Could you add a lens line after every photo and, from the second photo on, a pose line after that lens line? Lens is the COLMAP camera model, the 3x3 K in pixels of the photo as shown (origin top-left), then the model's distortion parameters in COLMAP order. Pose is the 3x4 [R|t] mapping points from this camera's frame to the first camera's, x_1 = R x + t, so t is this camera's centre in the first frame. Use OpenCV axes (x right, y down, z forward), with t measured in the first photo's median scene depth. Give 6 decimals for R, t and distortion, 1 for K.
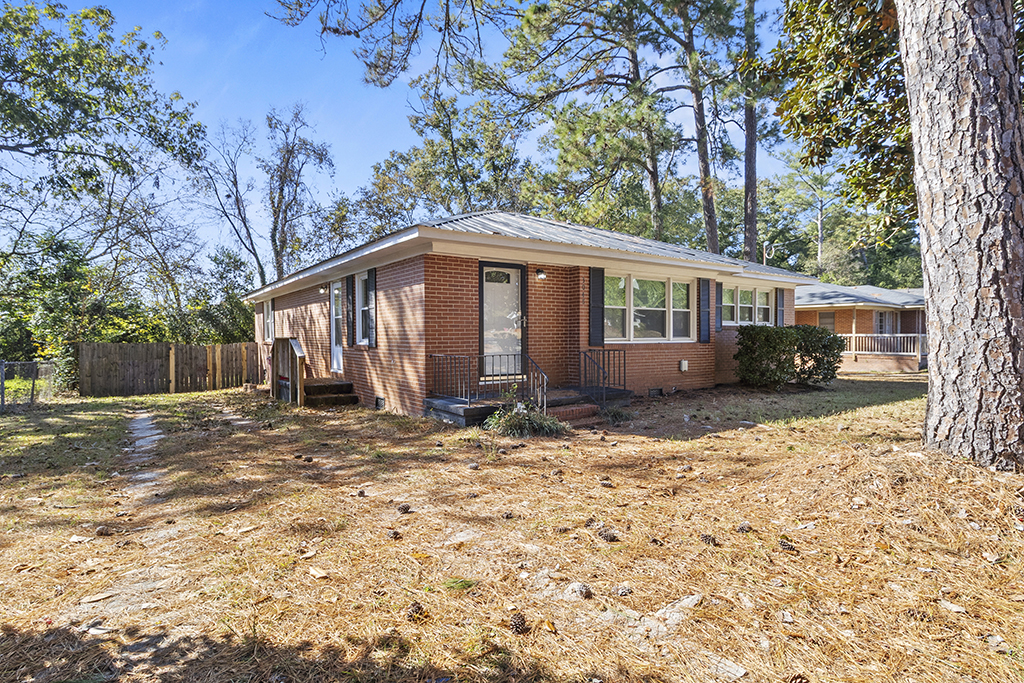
lens RADIAL K [[521.9, 0, 512.9], [0, 521.9, 345.0], [0, 0, 1]] dist [-0.000686, -0.000526]
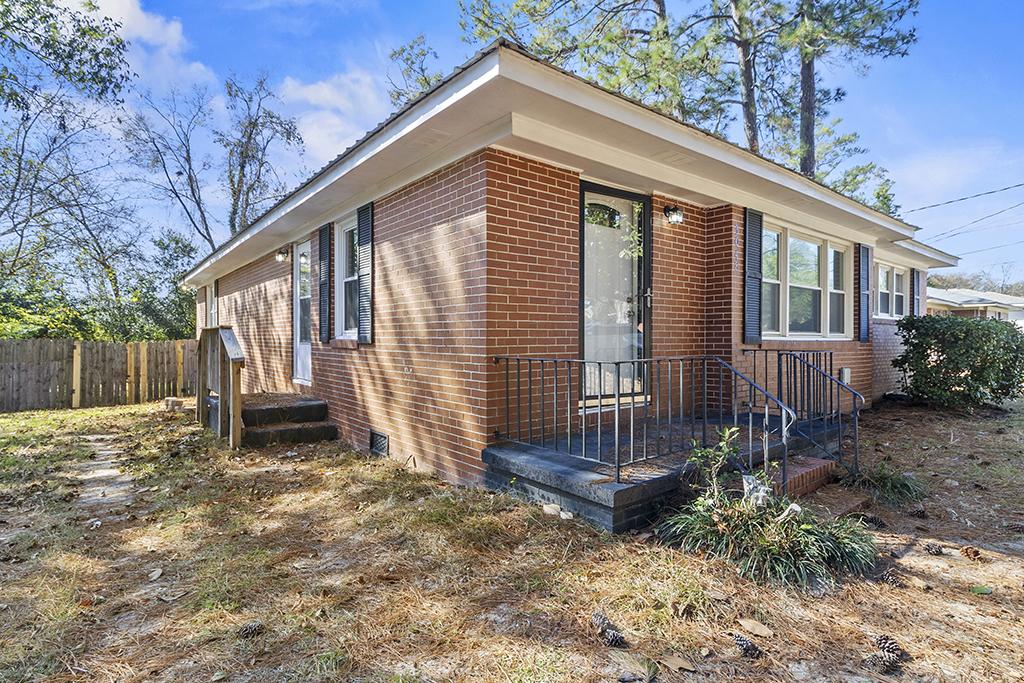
lens RADIAL K [[521.9, 0, 511.4], [0, 521.9, 339.3], [0, 0, 1]] dist [-0.000686, -0.000526]
pose [[0.998677, 0.007119, 0.050918, -0.106994], [-0.006278, 0.999842, -0.016653, 0.006387], [-0.051028, 0.016312, 0.998564, 0.326305]]
